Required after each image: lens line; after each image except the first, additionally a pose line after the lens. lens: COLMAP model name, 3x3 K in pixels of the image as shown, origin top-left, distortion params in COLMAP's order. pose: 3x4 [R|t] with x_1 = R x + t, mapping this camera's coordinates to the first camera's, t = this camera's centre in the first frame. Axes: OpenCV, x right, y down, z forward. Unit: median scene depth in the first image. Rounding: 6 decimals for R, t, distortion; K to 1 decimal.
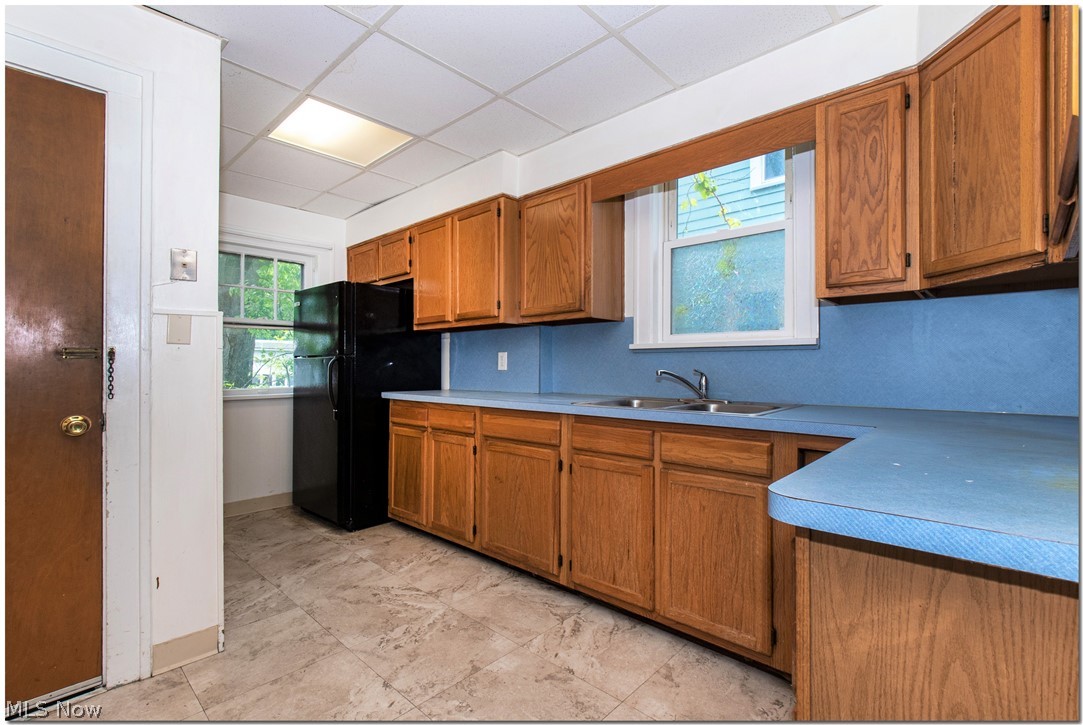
lens RADIAL K [[507.2, 0, 541.8], [0, 507.2, 360.1], [0, 0, 1]] dist [0.001185, 0.000569]
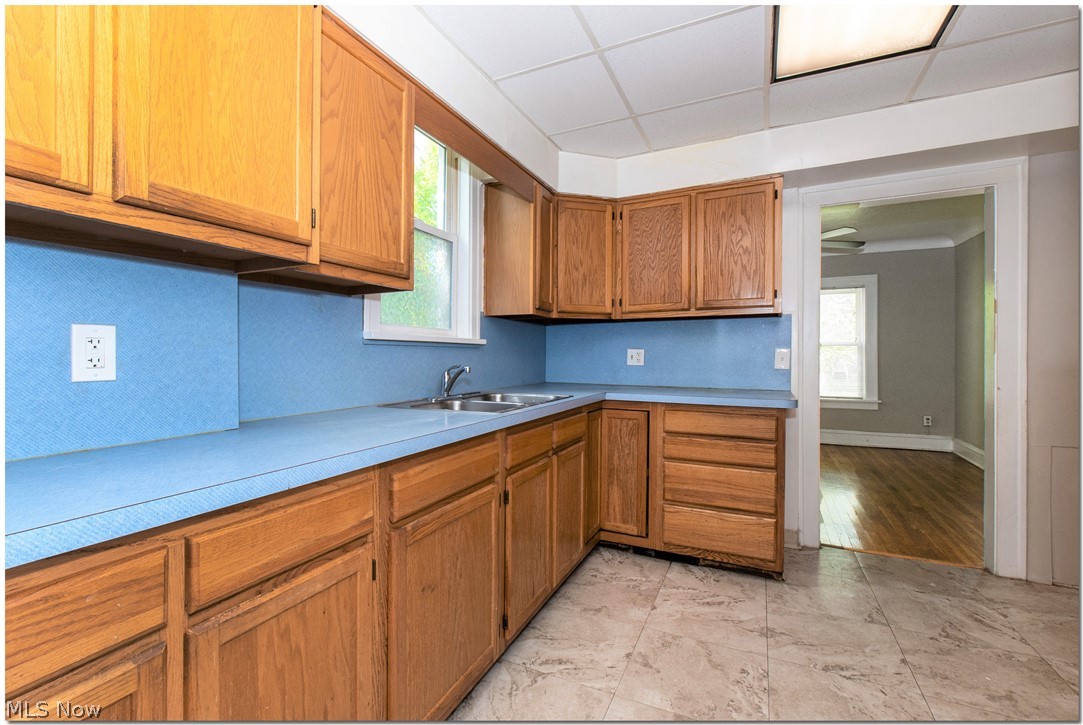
lens RADIAL K [[507.2, 0, 541.7], [0, 507.2, 364.2], [0, 0, 1]] dist [0.001185, 0.000569]
pose [[-0.339296, -0.011653, 0.940608, -0.656520], [-0.008348, 0.999921, 0.009377, 0.004793], [-0.940643, -0.004670, -0.339366, 1.167900]]
